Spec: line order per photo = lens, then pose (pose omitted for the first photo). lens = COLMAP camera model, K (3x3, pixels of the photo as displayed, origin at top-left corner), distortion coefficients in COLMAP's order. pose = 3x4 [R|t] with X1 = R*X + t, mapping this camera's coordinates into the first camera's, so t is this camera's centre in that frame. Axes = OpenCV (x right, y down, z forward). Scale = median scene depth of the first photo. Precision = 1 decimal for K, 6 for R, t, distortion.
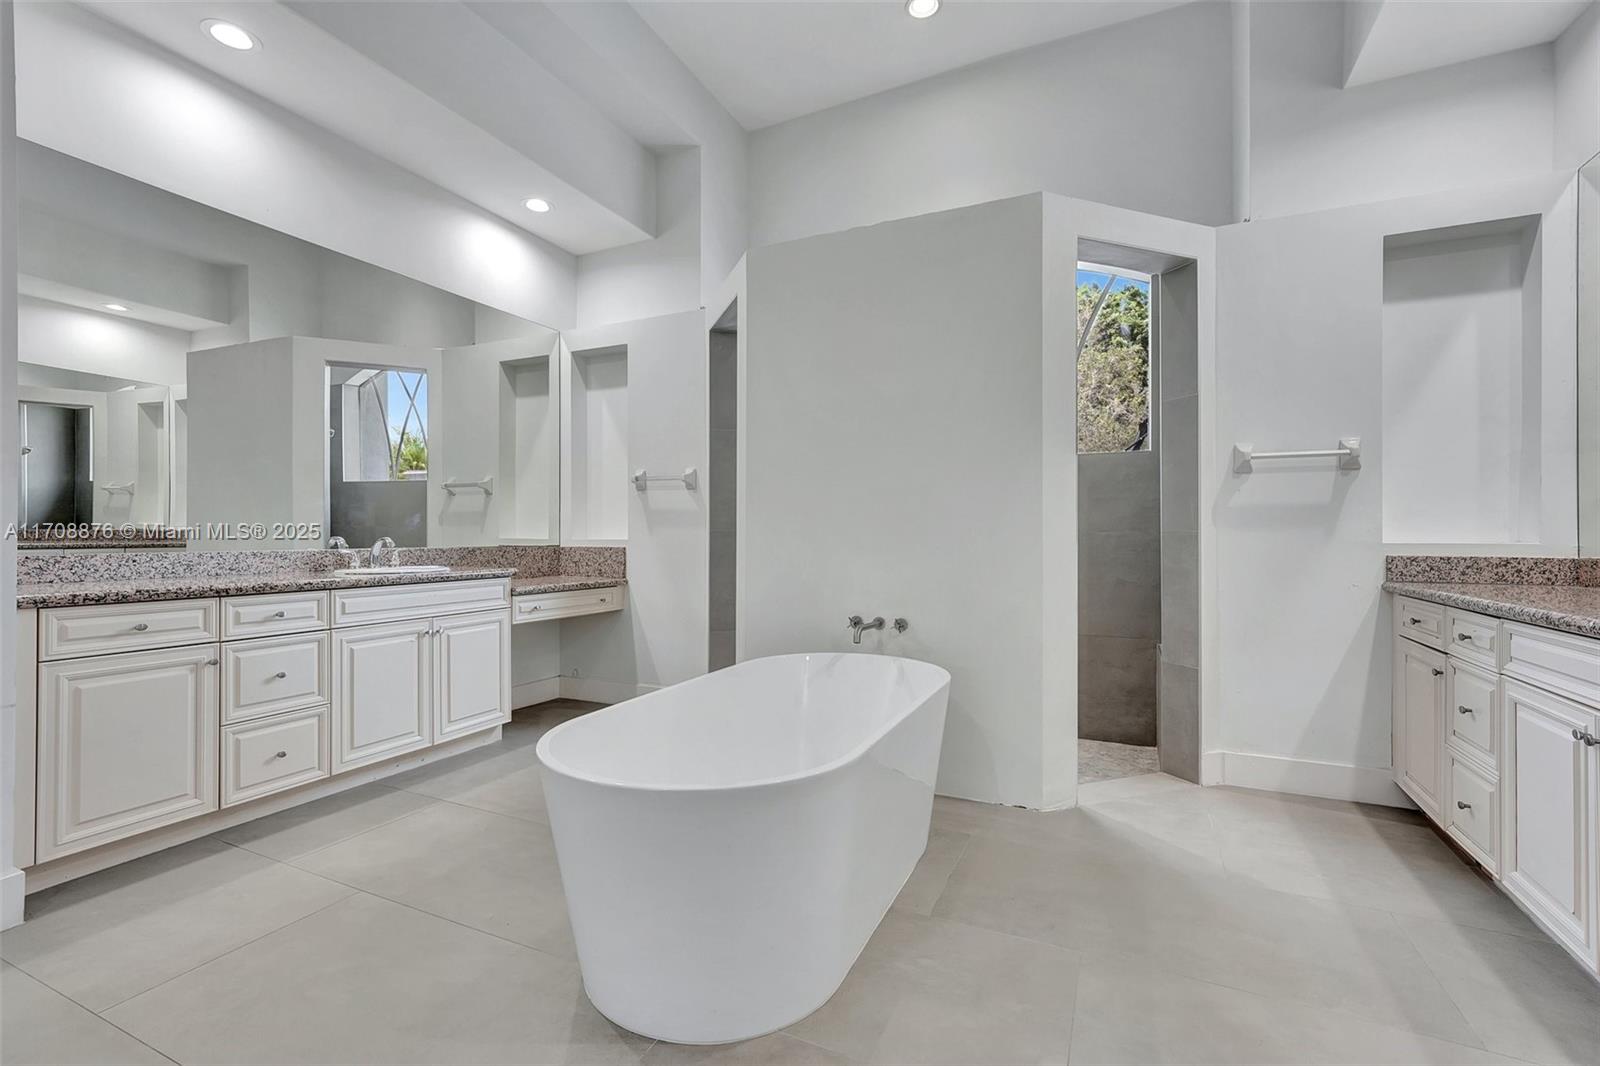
lens RADIAL K [[691.2, 0, 800.0], [0, 691.2, 533.0], [0, 0, 1]] dist [0.000868, 0.000298]
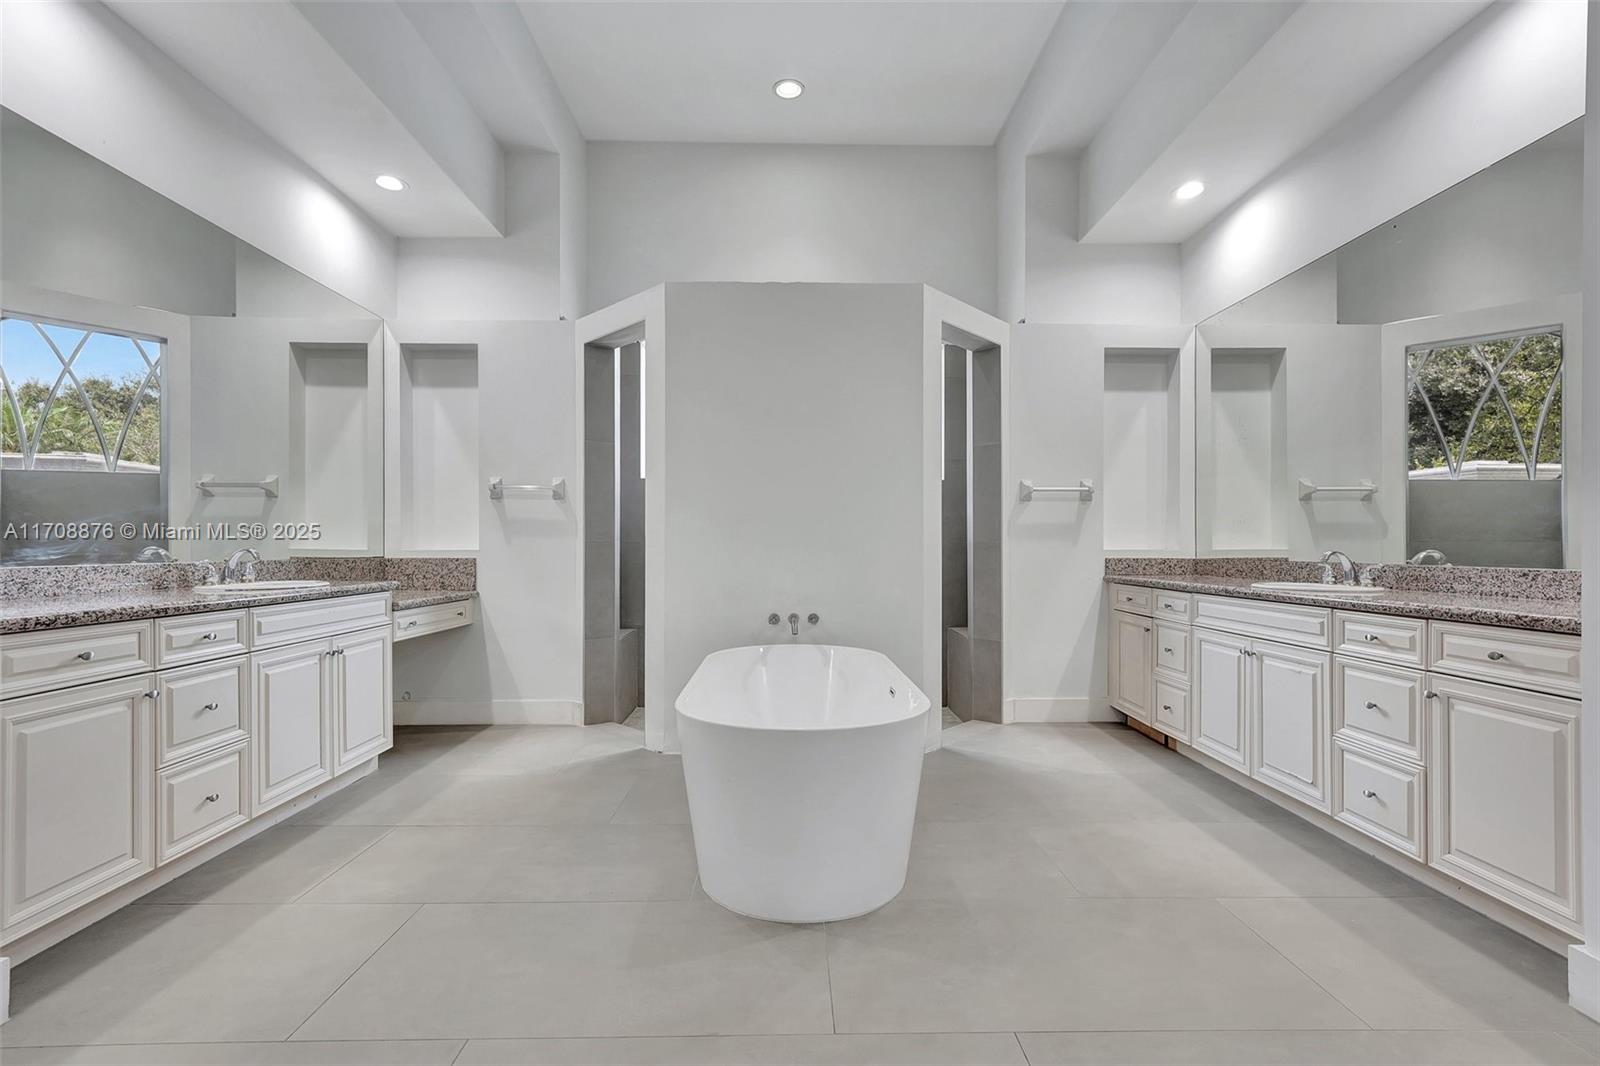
lens RADIAL K [[708.9, 0, 792.2], [0, 708.9, 546.2], [0, 0, 1]] dist [0.003278, 0.000422]
pose [[0.901238, -0.001460, 0.433322, -0.437401], [-0.000422, 0.999991, 0.004248, 0.000360], [-0.433324, -0.004011, 0.901229, -0.105174]]
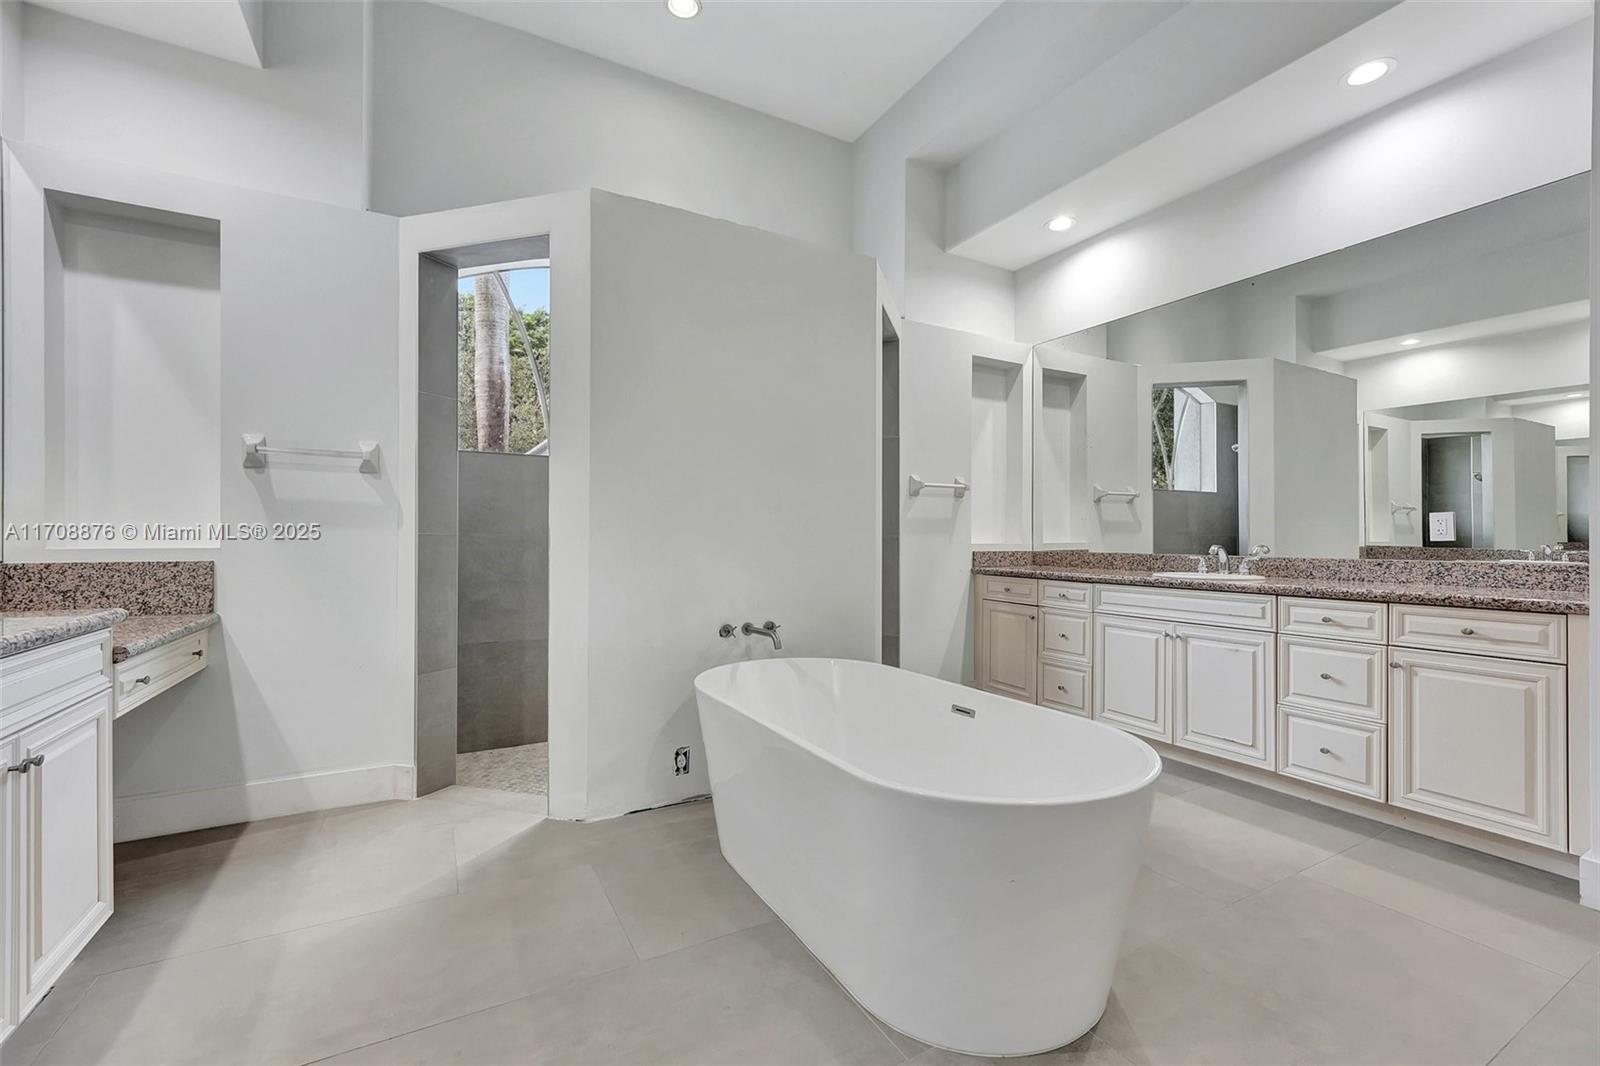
lens RADIAL K [[670.6, 0, 800.0], [0, 670.6, 533.0], [0, 0, 1]] dist [-0.003143, 0.000244]
pose [[0.586292, 0.003360, 0.810093, -0.654175], [-0.003288, 0.999993, -0.001768, -0.006167], [-0.810093, -0.001626, 0.586298, 0.391387]]
